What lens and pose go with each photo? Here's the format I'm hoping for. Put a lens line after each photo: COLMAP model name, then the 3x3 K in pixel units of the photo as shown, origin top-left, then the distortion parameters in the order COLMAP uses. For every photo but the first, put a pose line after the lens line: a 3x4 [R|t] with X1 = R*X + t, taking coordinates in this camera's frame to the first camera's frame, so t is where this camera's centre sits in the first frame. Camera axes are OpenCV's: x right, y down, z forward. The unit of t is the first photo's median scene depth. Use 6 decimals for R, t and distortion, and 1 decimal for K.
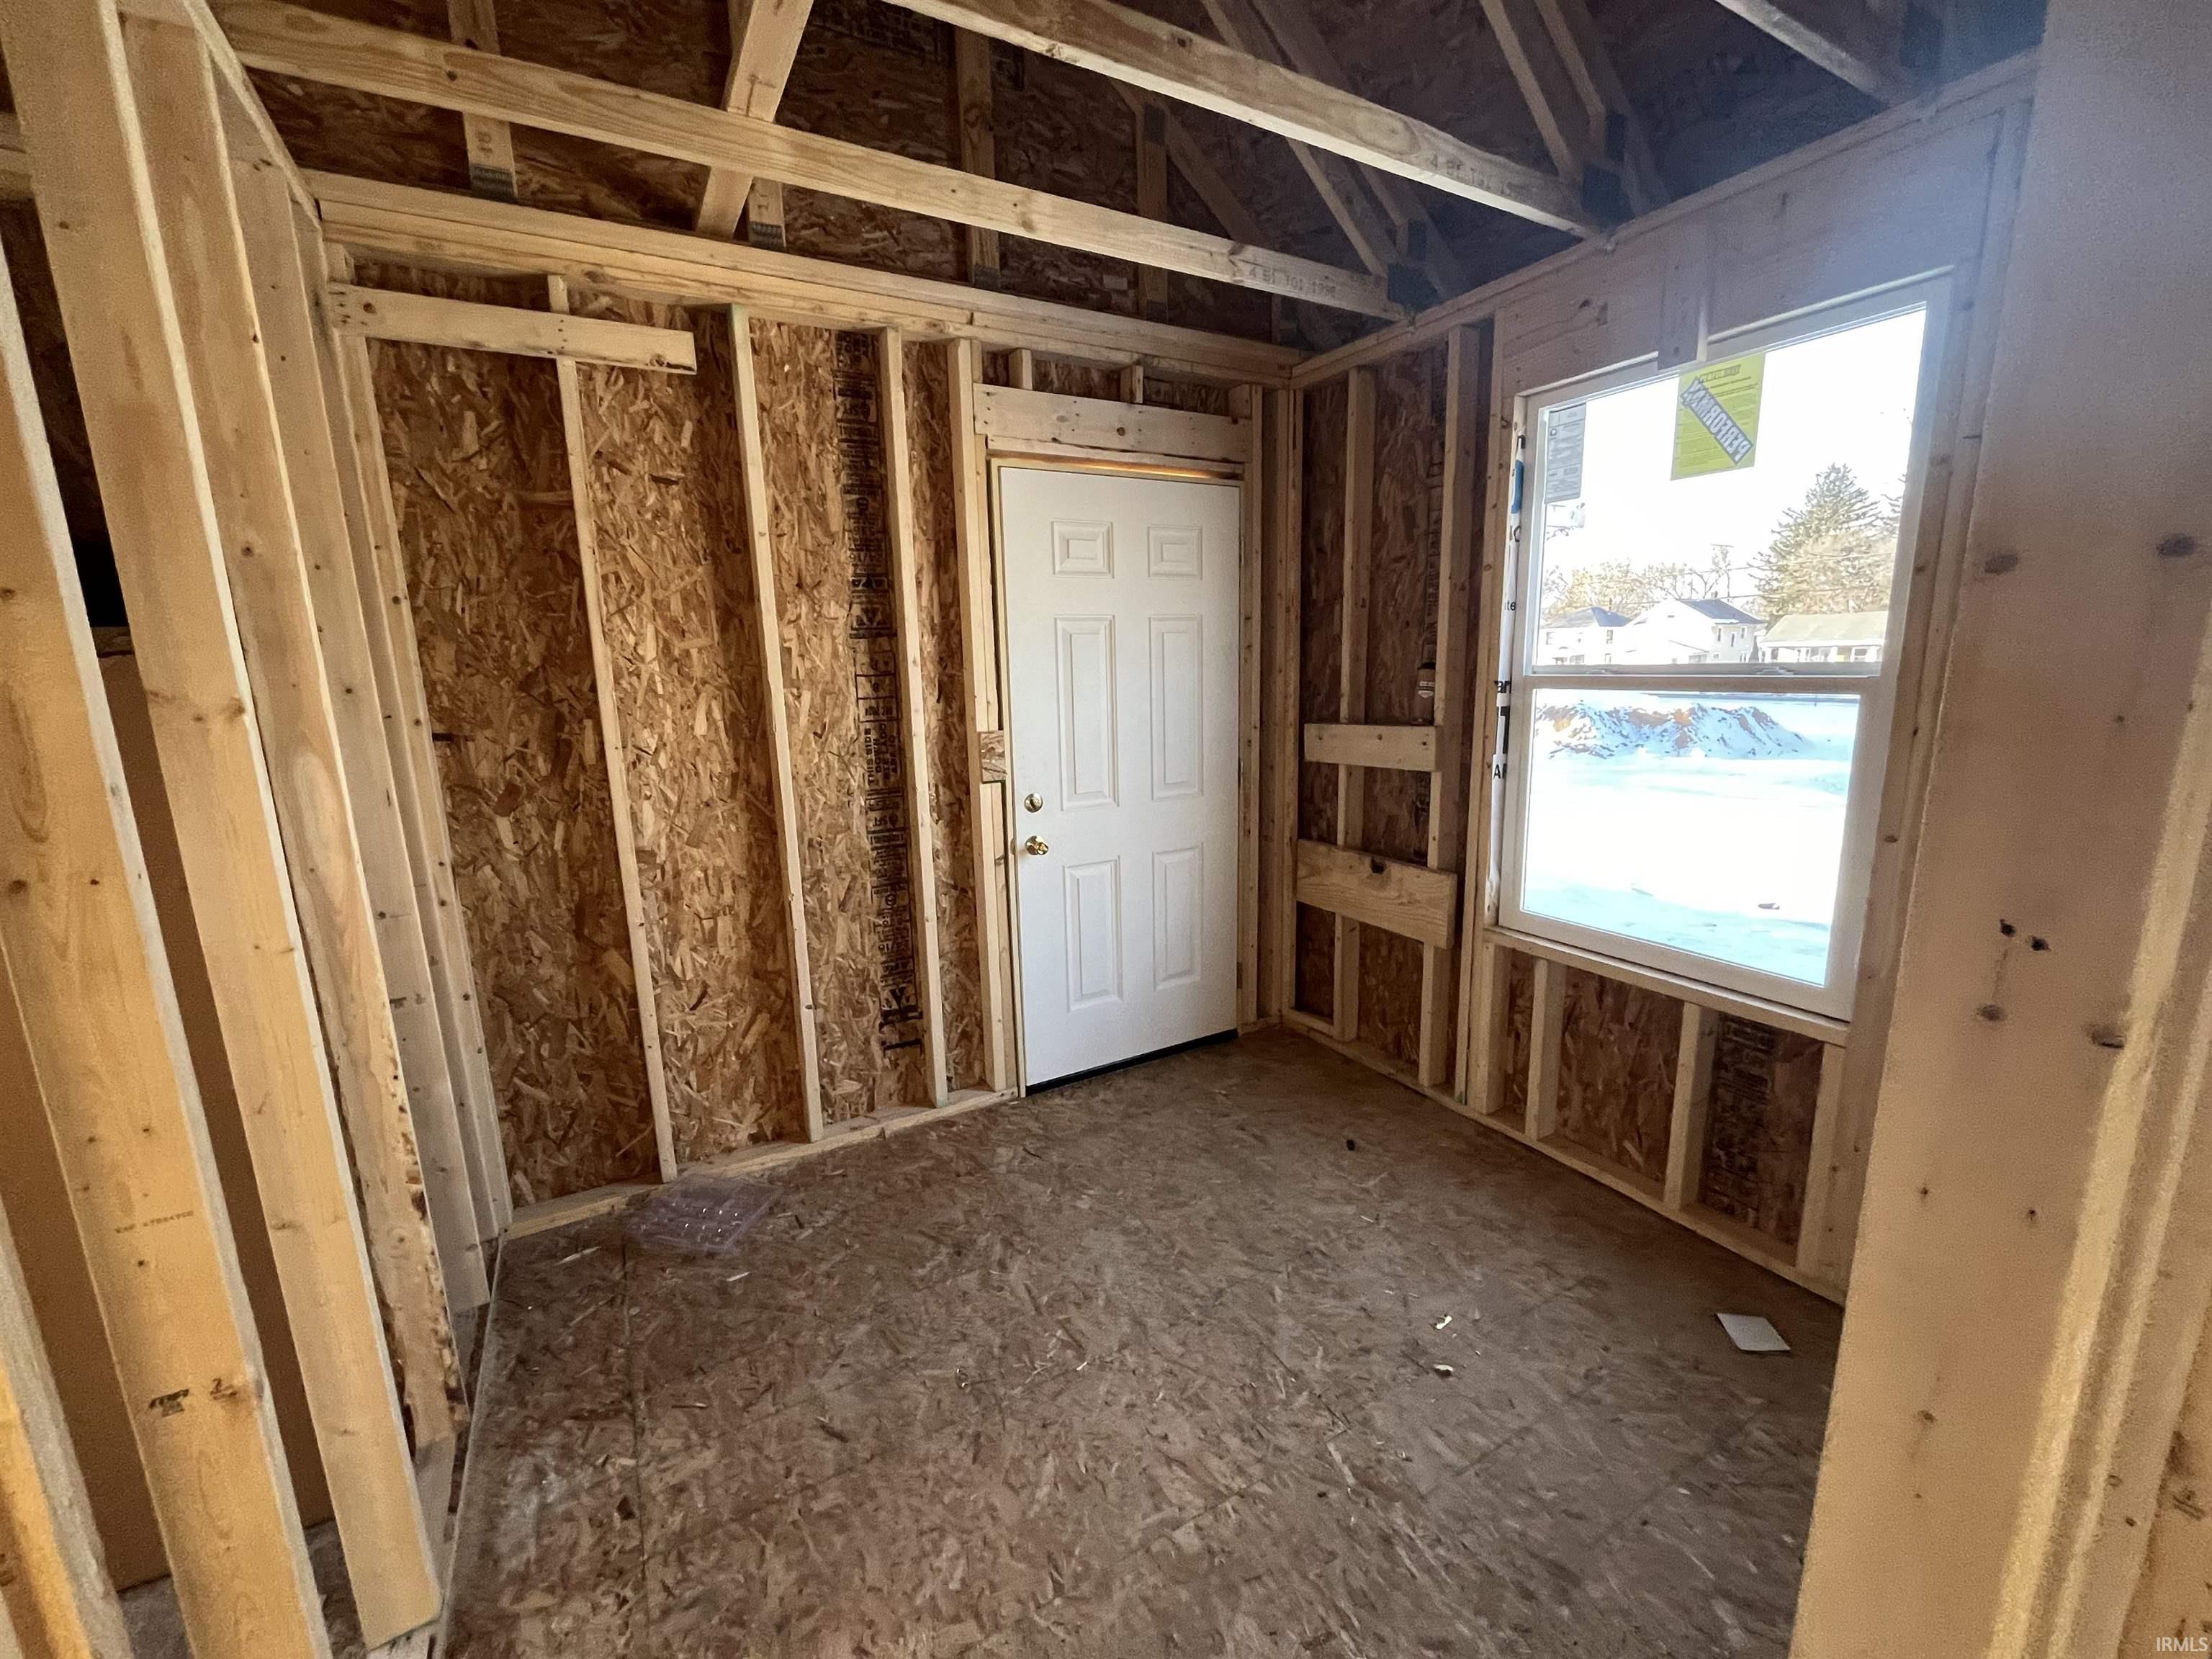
lens RADIAL K [[890.0, 0, 1096.4], [0, 890.0, 827.8], [0, 0, 1]] dist [-0.005031, 0.000317]
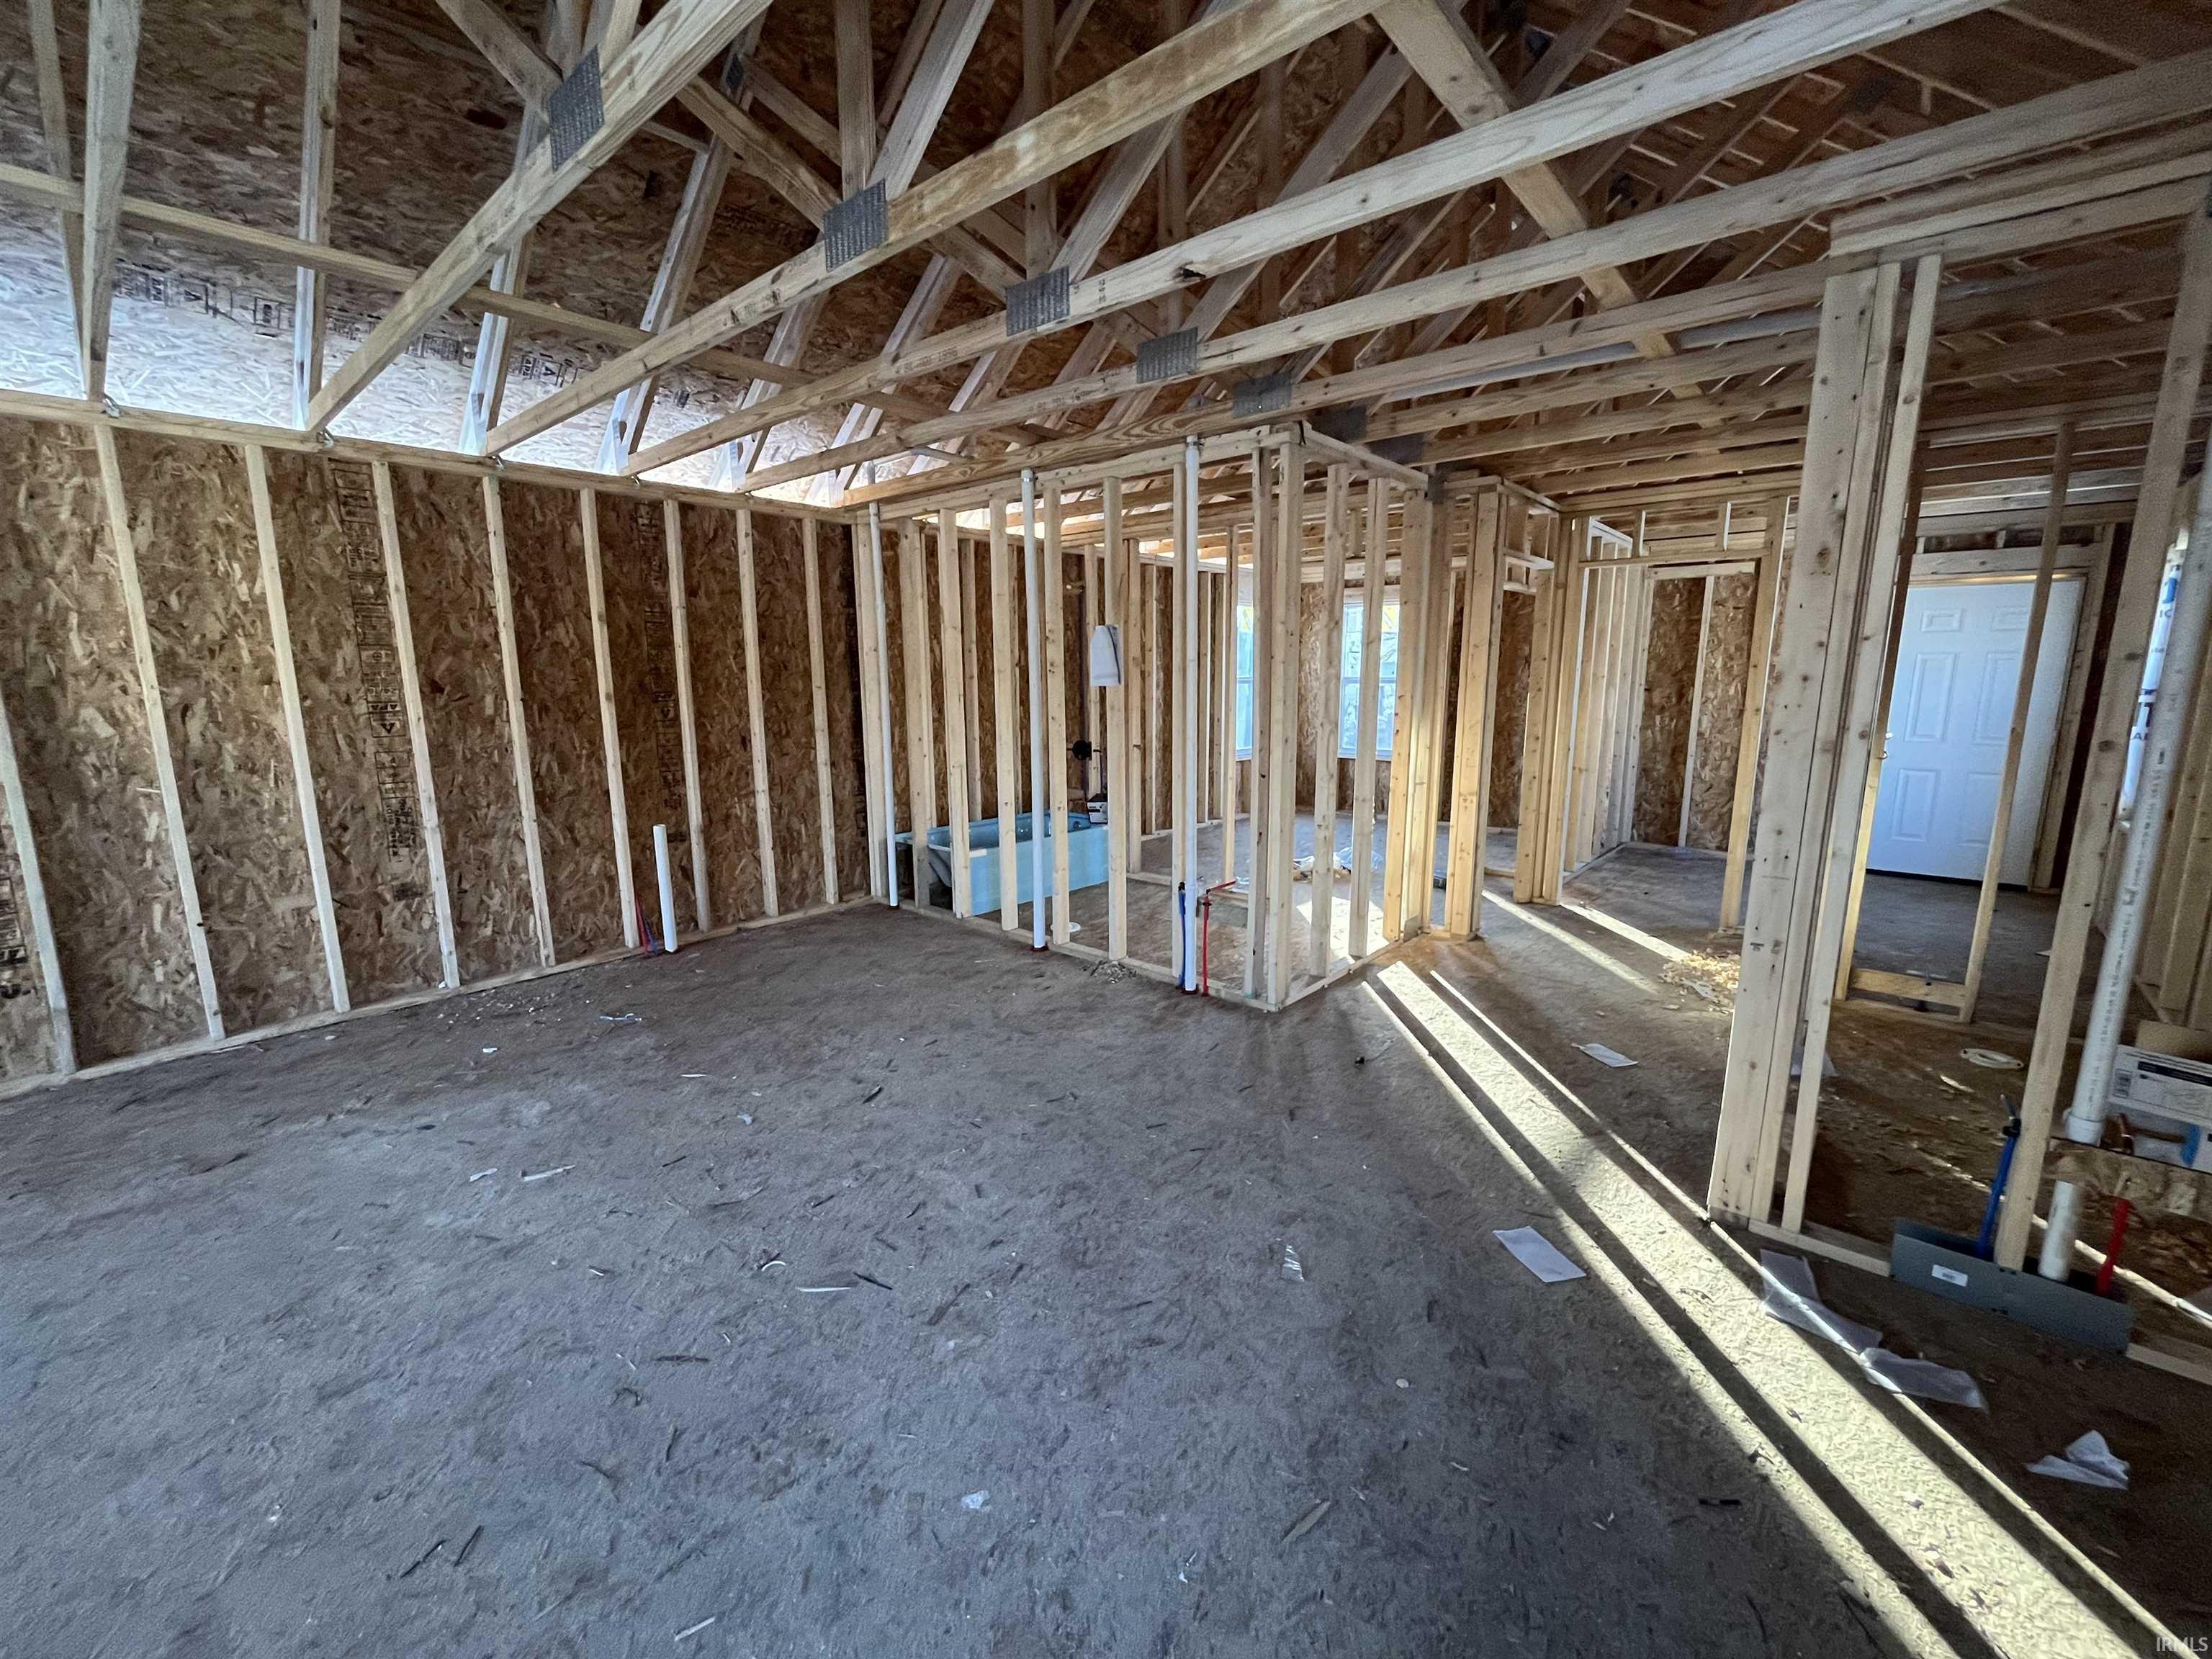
lens RADIAL K [[890.0, 0, 1096.4], [0, 890.0, 827.8], [0, 0, 1]] dist [-0.005031, 0.000317]
pose [[0.320082, 0.189668, -0.928210, 1.734361], [-0.181001, 0.973950, 0.136599, 0.310681], [0.929939, 0.124284, 0.346074, -1.945978]]
